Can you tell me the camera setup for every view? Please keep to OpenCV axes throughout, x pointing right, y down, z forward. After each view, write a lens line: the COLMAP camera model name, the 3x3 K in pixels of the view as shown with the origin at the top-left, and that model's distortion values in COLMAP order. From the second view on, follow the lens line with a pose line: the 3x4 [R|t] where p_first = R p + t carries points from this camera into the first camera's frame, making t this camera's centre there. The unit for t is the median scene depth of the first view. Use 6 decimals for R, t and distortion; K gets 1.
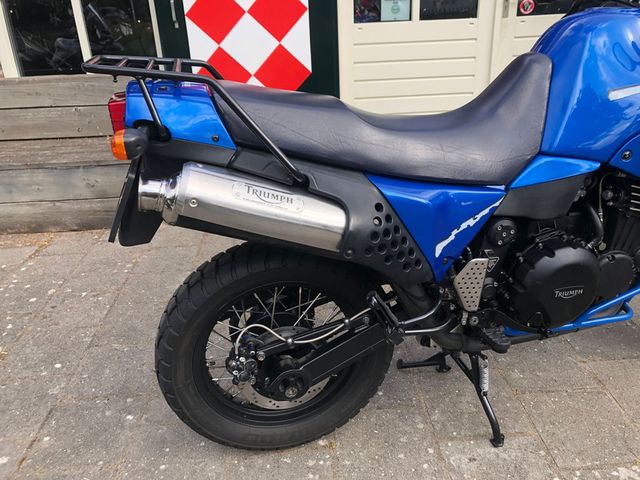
lens RADIAL K [[526.2, 0, 319.4], [0, 526.2, 235.7], [0, 0, 1]] dist [0.009388, -0.010628]
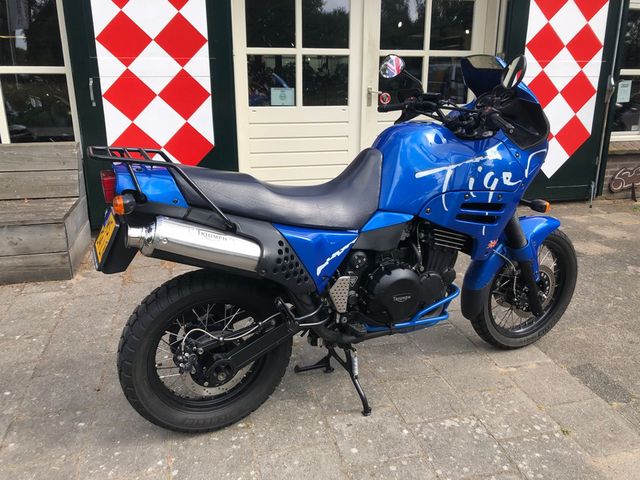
lens RADIAL K [[526.2, 0, 319.4], [0, 526.2, 235.7], [0, 0, 1]] dist [0.009388, -0.010628]
pose [[0.978515, -0.014846, 0.205639, -0.081773], [0.038669, 0.992919, -0.112323, 0.087766], [-0.202516, 0.117862, 0.972160, -0.475206]]
